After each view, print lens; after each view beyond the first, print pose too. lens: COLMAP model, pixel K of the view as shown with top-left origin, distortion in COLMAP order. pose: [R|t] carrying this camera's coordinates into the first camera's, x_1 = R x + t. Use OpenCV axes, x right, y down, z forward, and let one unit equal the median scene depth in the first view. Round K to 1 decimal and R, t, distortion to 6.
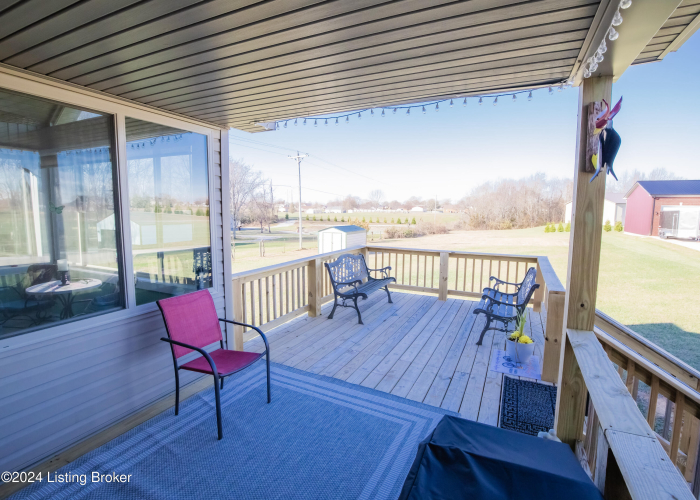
lens RADIAL K [[354.9, 0, 354.6], [0, 354.9, 248.6], [0, 0, 1]] dist [-0.034696, 0.005415]
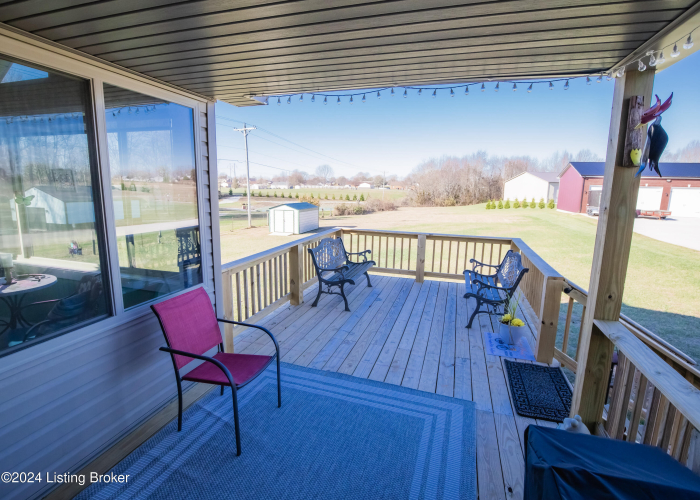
lens RADIAL K [[354.9, 0, 350.0], [0, 354.9, 247.0], [0, 0, 1]] dist [-0.034696, 0.005415]
pose [[0.988672, -0.015963, 0.149241, -0.172388], [0.006226, 0.997834, 0.065486, -0.037698], [-0.149963, -0.063815, 0.986630, 0.074875]]
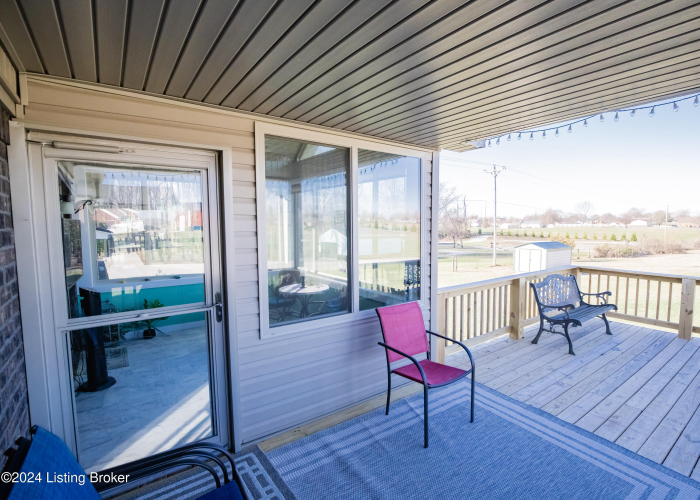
lens RADIAL K [[354.9, 0, 377.7], [0, 354.9, 250.4], [0, 0, 1]] dist [-0.034696, 0.005415]
pose [[0.894329, 0.024917, -0.446717, -0.046212], [-0.040925, 0.998818, -0.026220, -0.005898], [0.445535, 0.041731, 0.894291, -0.017031]]
